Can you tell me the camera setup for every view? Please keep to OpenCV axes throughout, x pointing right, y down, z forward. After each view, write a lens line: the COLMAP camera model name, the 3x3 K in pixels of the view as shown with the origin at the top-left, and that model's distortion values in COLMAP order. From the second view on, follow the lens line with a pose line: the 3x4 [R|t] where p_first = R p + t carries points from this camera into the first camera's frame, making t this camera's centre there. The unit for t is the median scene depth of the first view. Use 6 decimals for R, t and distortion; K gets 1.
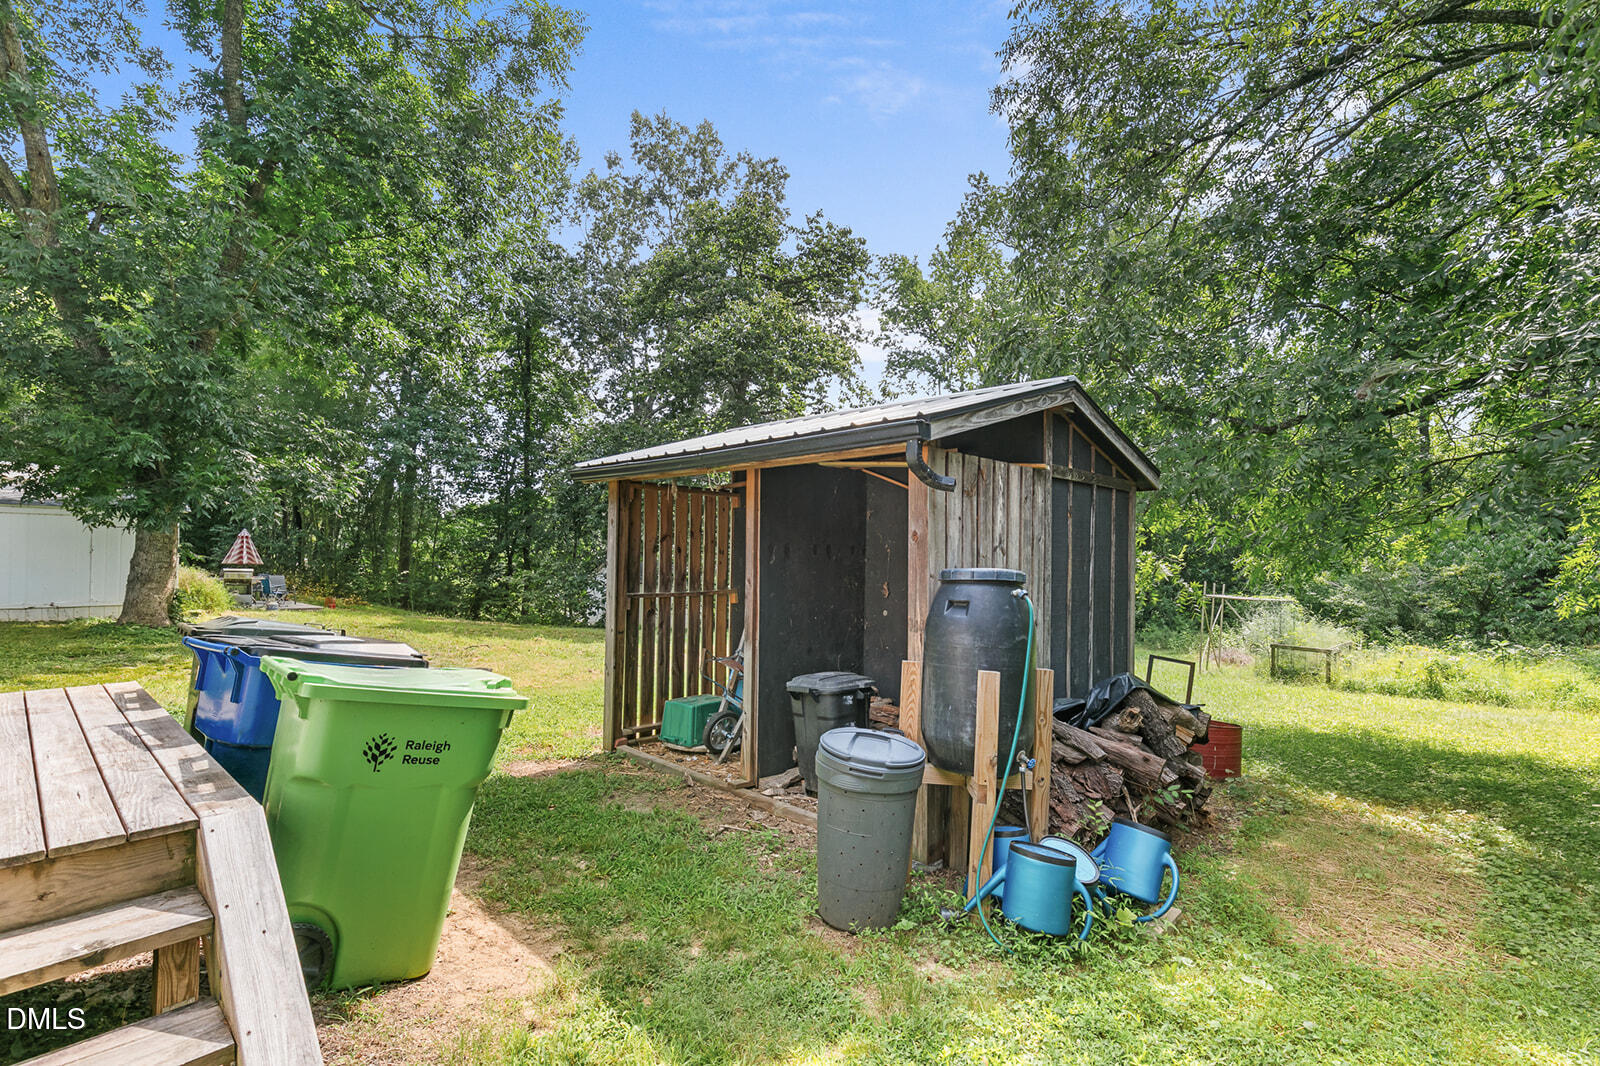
lens RADIAL K [[728.7, 0, 802.2], [0, 728.7, 555.0], [0, 0, 1]] dist [-0.000396, -0.000083]
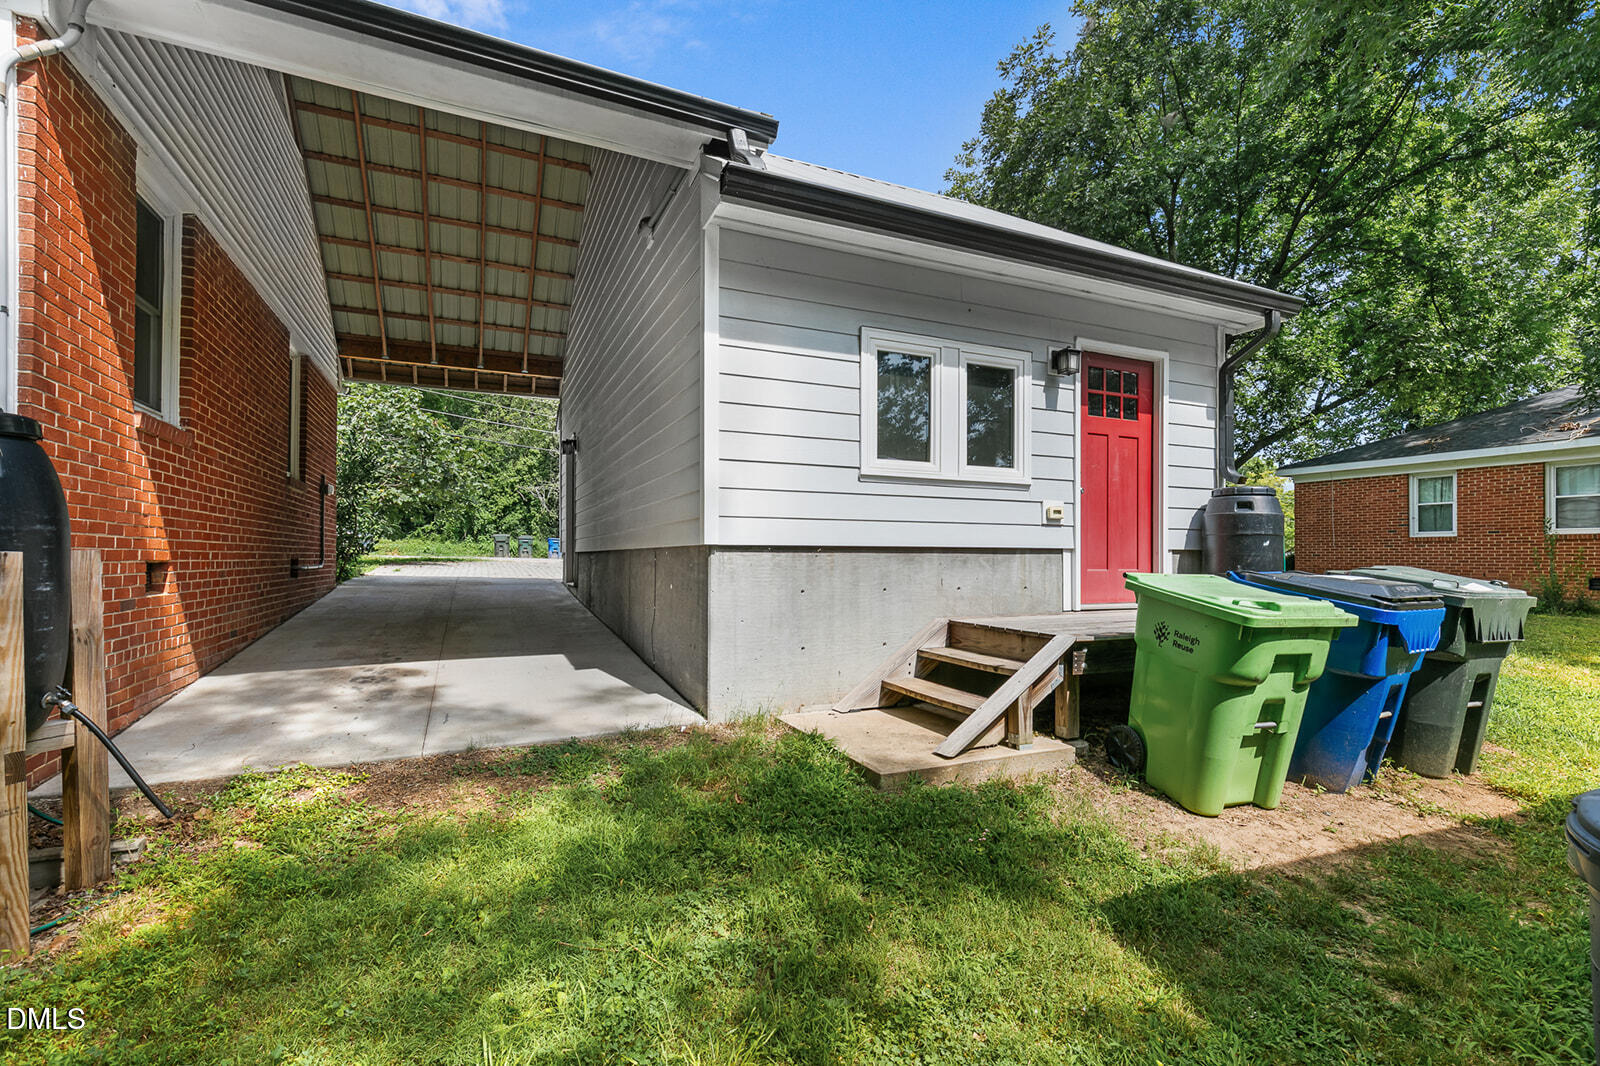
lens RADIAL K [[728.7, 0, 802.2], [0, 728.7, 555.0], [0, 0, 1]] dist [-0.000396, -0.000083]
pose [[-0.384311, -0.008123, -0.923168, 1.007894], [0.003418, 0.999942, -0.010222, 0.124082], [0.923197, -0.007083, -0.384261, 0.879429]]
